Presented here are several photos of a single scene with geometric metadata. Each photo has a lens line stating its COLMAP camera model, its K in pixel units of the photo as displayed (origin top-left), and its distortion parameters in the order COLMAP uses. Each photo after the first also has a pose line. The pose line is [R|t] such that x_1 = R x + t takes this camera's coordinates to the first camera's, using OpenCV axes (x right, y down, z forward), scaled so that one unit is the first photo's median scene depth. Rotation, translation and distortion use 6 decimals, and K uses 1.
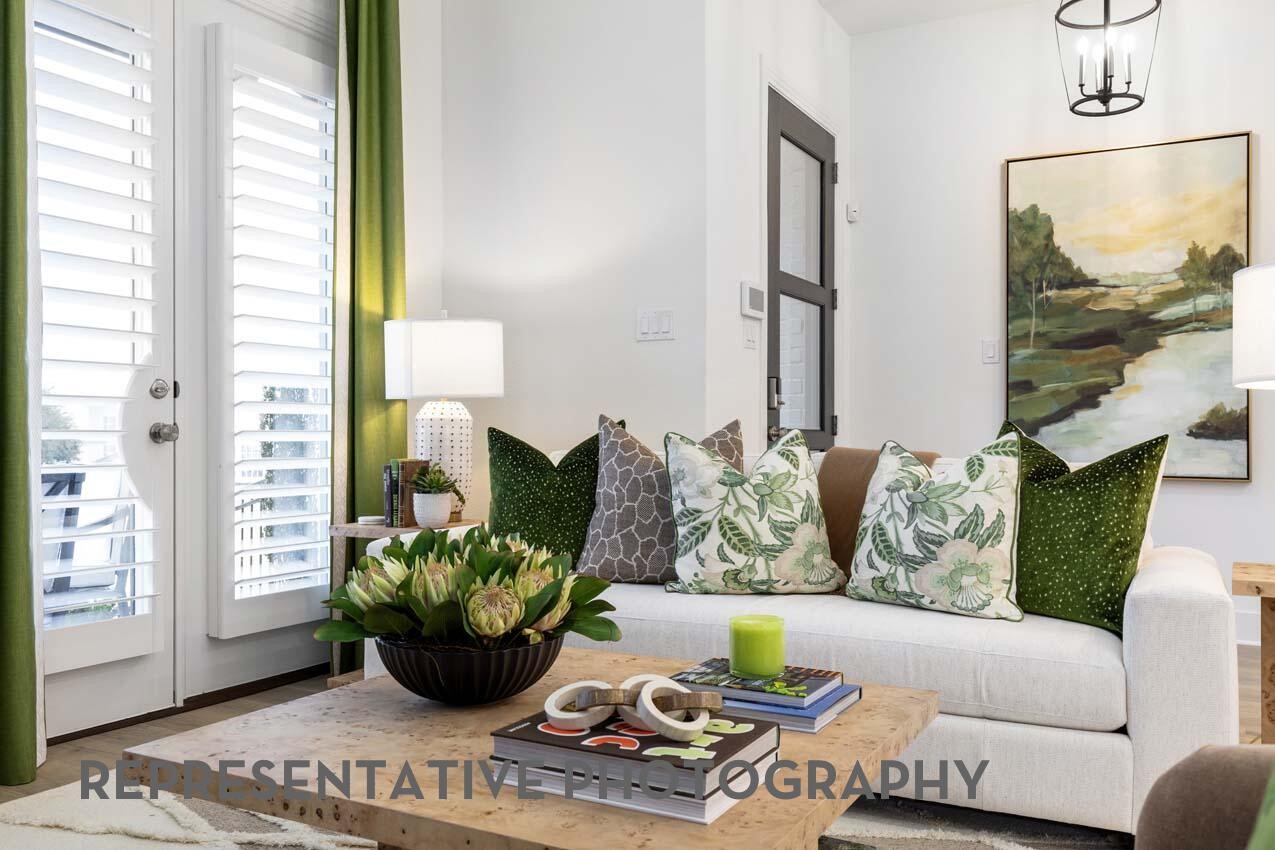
lens RADIAL K [[1059.1, 0, 646.7], [0, 1059.1, 435.6], [0, 0, 1]] dist [0.013873, -0.008896]
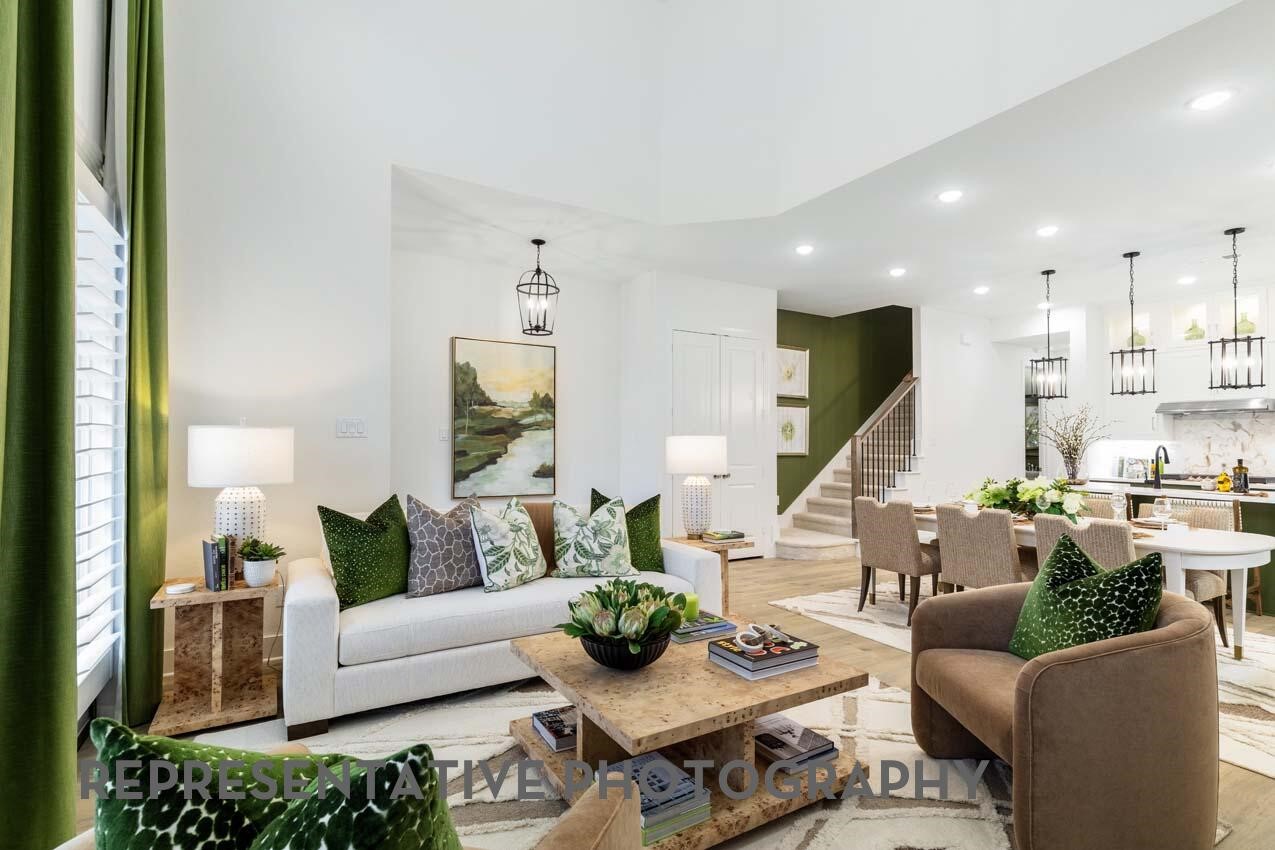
lens RADIAL K [[601.3, 0, 641.7], [0, 601.3, 433.2], [0, 0, 1]] dist [-0.003961, 0.001206]
pose [[0.514588, 0.014972, 0.857307, -0.467452], [-0.002695, 0.999871, -0.015845, -0.072886], [-0.857433, 0.005843, 0.514562, 0.153821]]
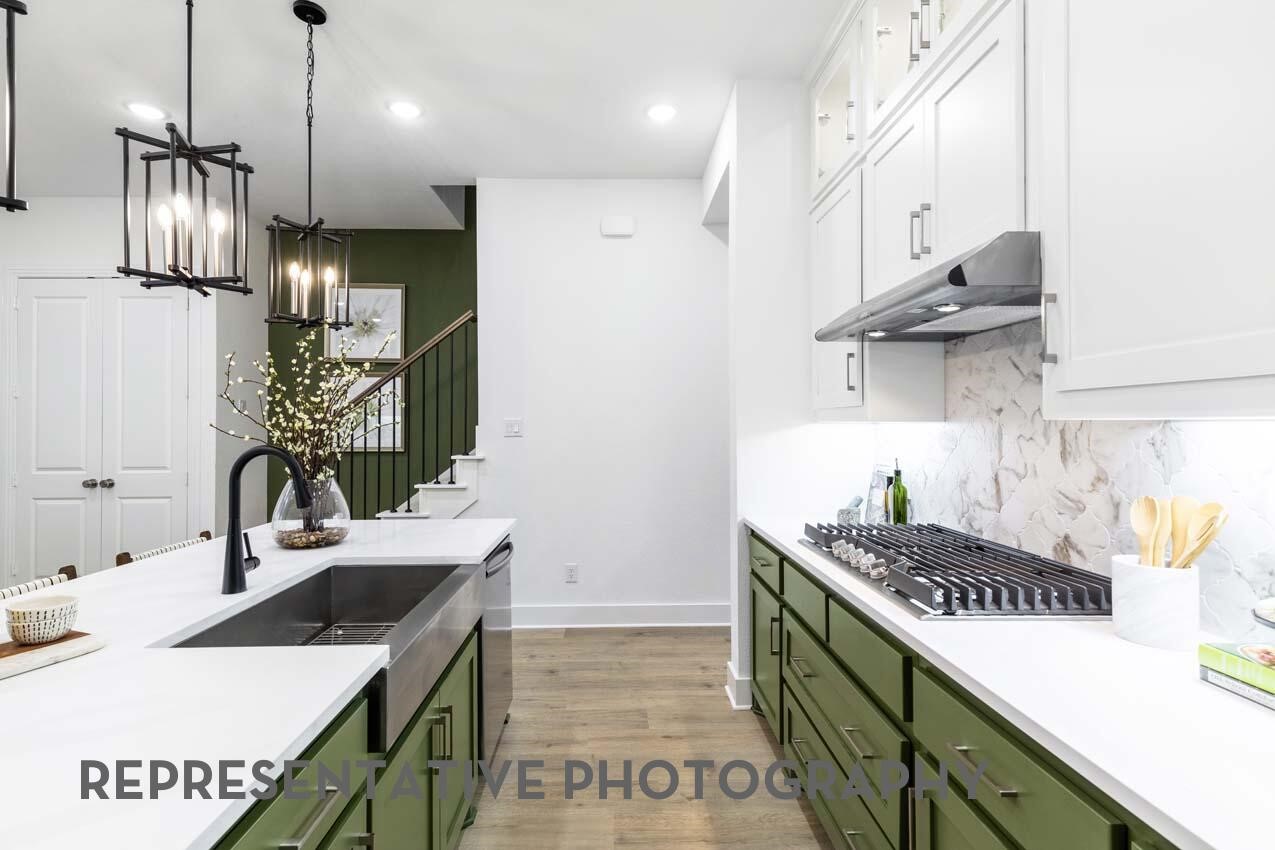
lens RADIAL K [[577.3, 0, 635.7], [0, 577.3, 426.0], [0, 0, 1]] dist [0.010683, -0.003061]
pose [[0.860988, -0.005661, 0.508594, 1.048298], [0.008334, 0.999961, -0.002977, -0.079051], [-0.508558, 0.006802, 0.861001, -0.494383]]
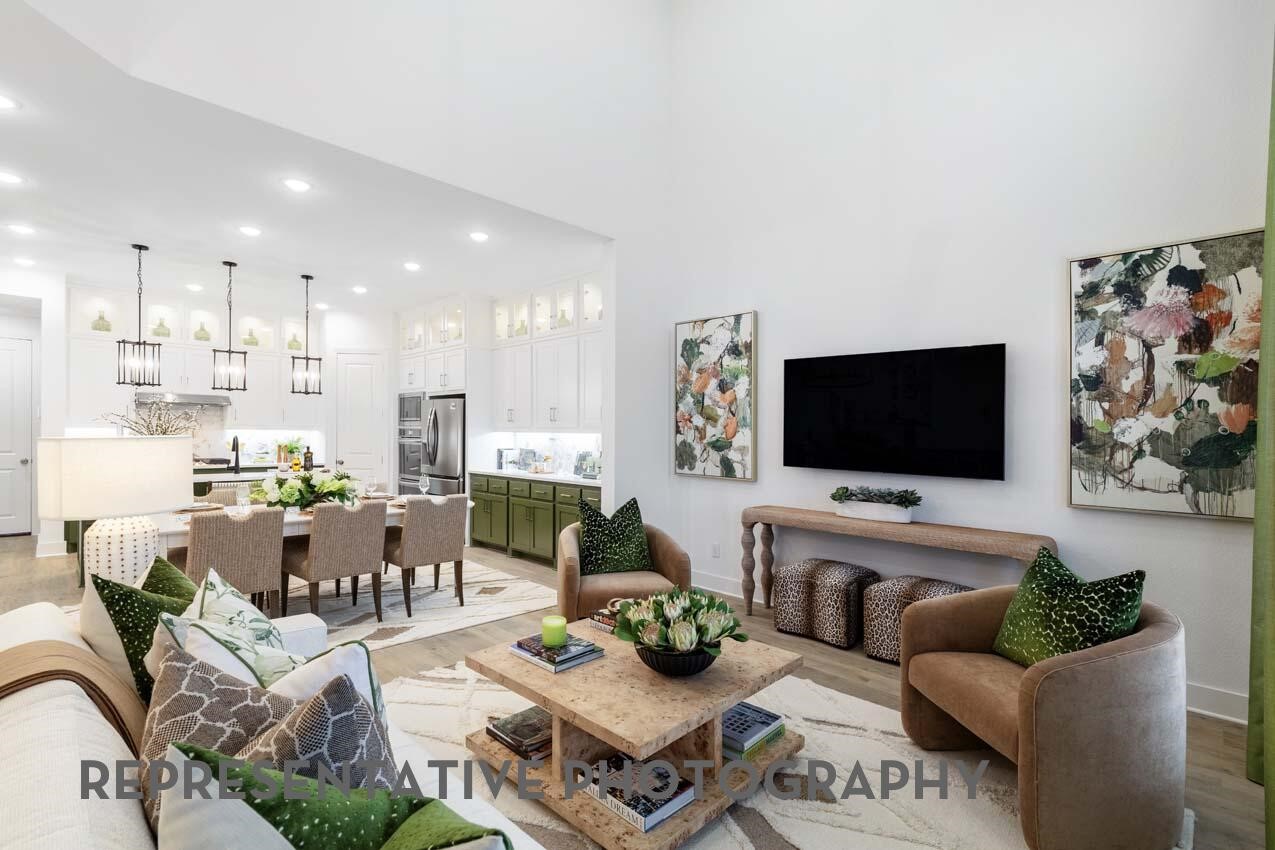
lens RADIAL K [[577.3, 0, 633.2], [0, 577.3, 436.5], [0, 0, 1]] dist [0.010683, -0.003061]
pose [[-0.961305, -0.017515, 0.274928, -0.168861], [-0.014515, 0.999811, 0.012941, -0.098980], [-0.275103, 0.008449, -0.961378, 0.883935]]
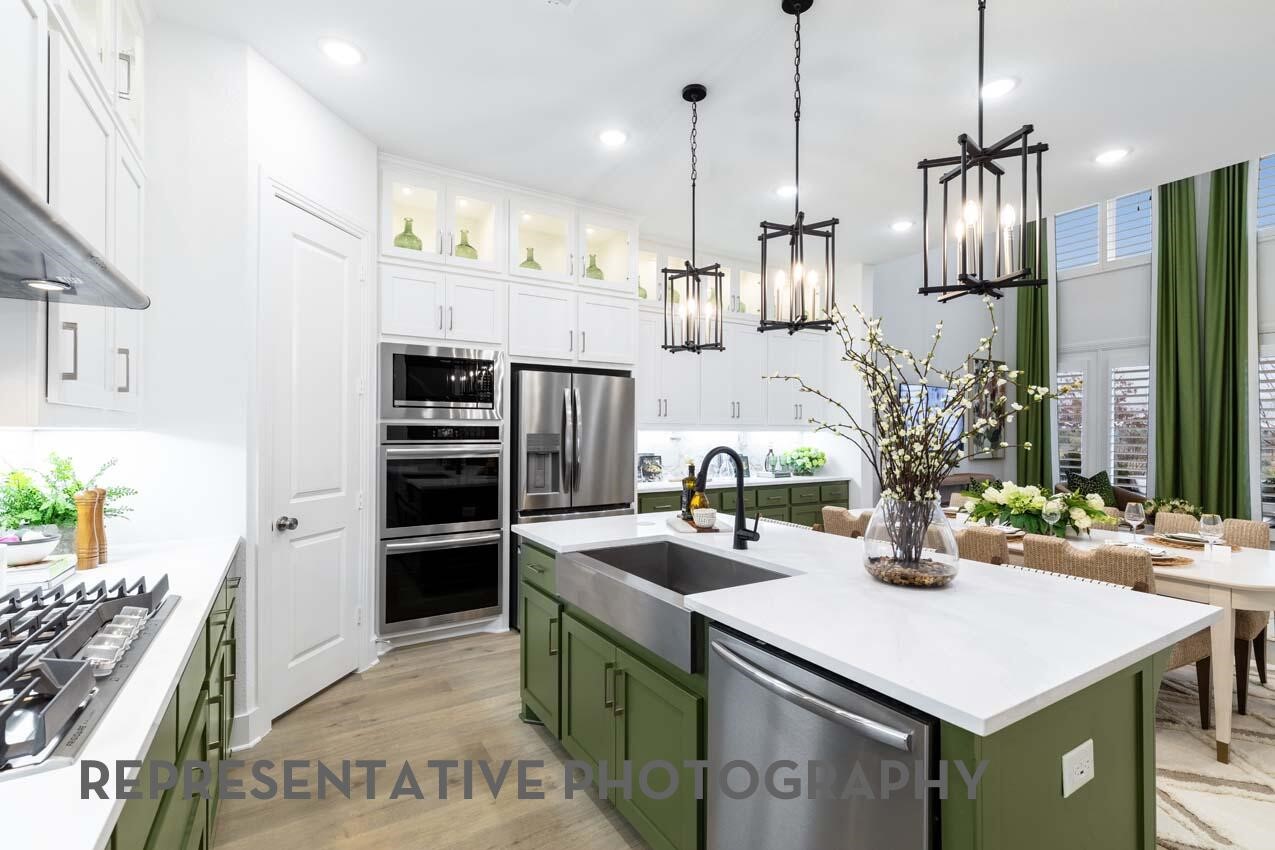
lens RADIAL K [[577.3, 0, 646.1], [0, 577.3, 436.2], [0, 0, 1]] dist [0.010683, -0.003061]
pose [[-0.488035, -0.000406, -0.872824, 1.465033], [-0.010255, 0.999934, 0.005268, -0.081615], [0.872764, 0.011522, -0.488007, 0.061670]]
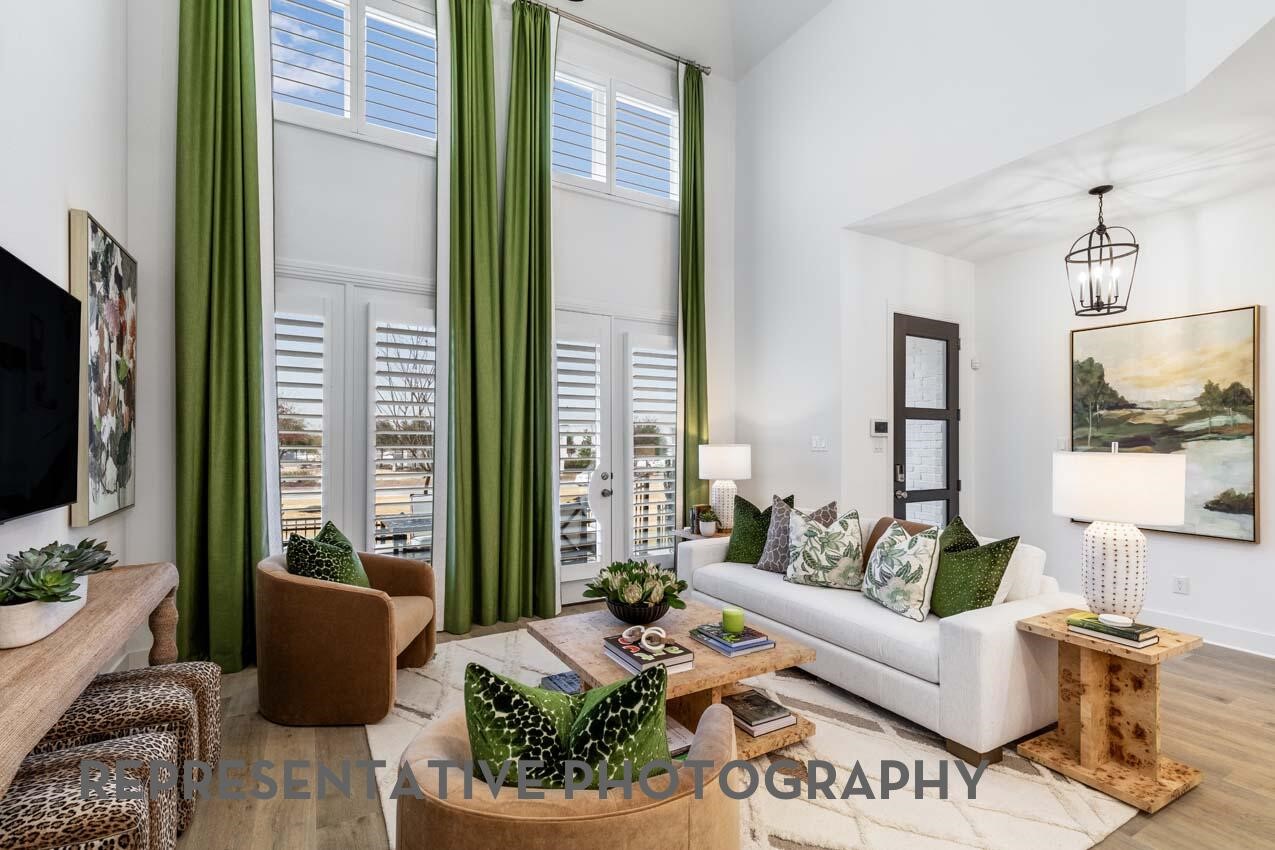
lens RADIAL K [[577.3, 0, 640.6], [0, 577.3, 435.9], [0, 0, 1]] dist [0.010683, -0.003061]
pose [[0.852696, -0.002116, -0.522403, 0.261725], [-0.003008, 0.999955, -0.008961, -0.094905], [0.522398, 0.009213, 0.852652, -0.127643]]
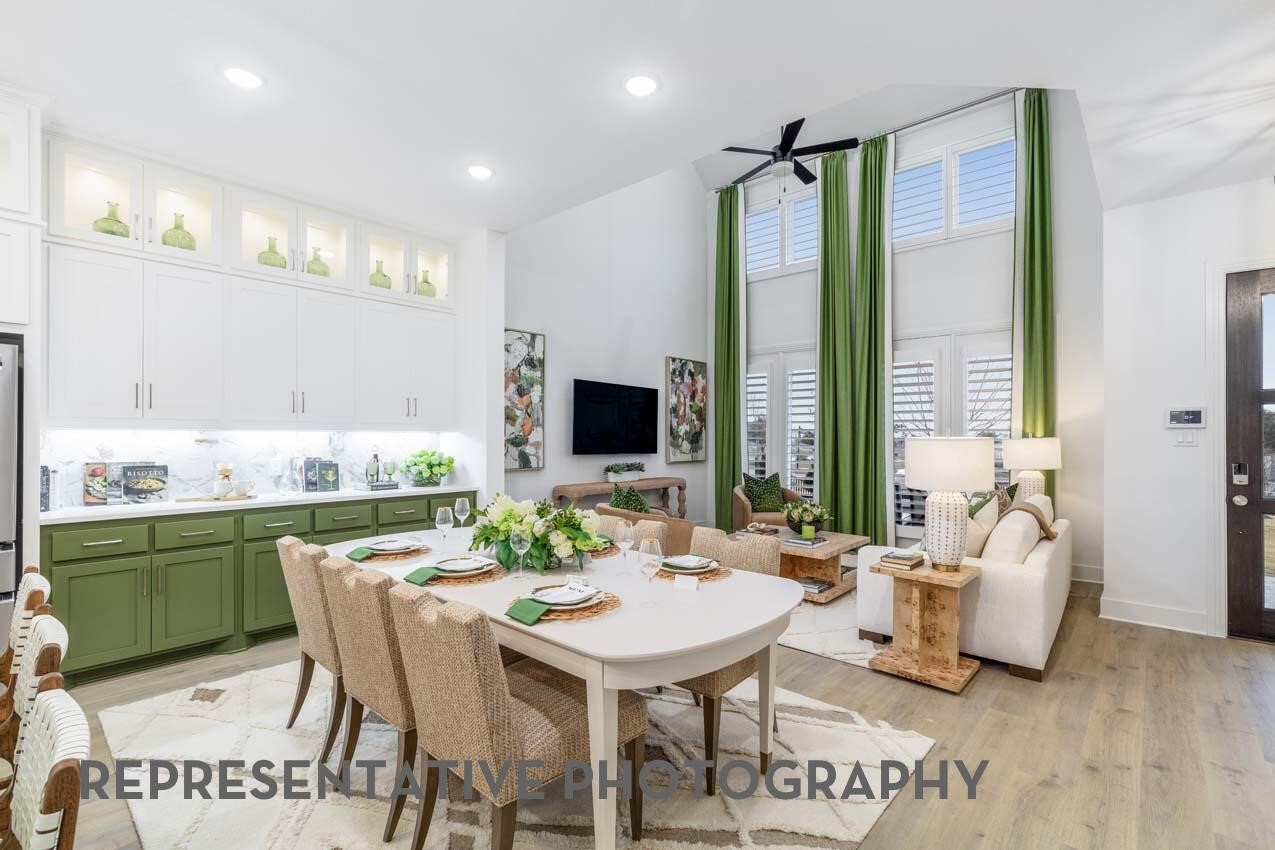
lens RADIAL K [[577.3, 0, 643.9], [0, 577.3, 441.7], [0, 0, 1]] dist [0.010683, -0.003061]
pose [[-0.215458, 0.002882, -0.976509, 1.108035], [-0.009656, 0.999940, 0.005082, -0.080294], [0.976465, 0.010524, -0.215417, 0.347520]]
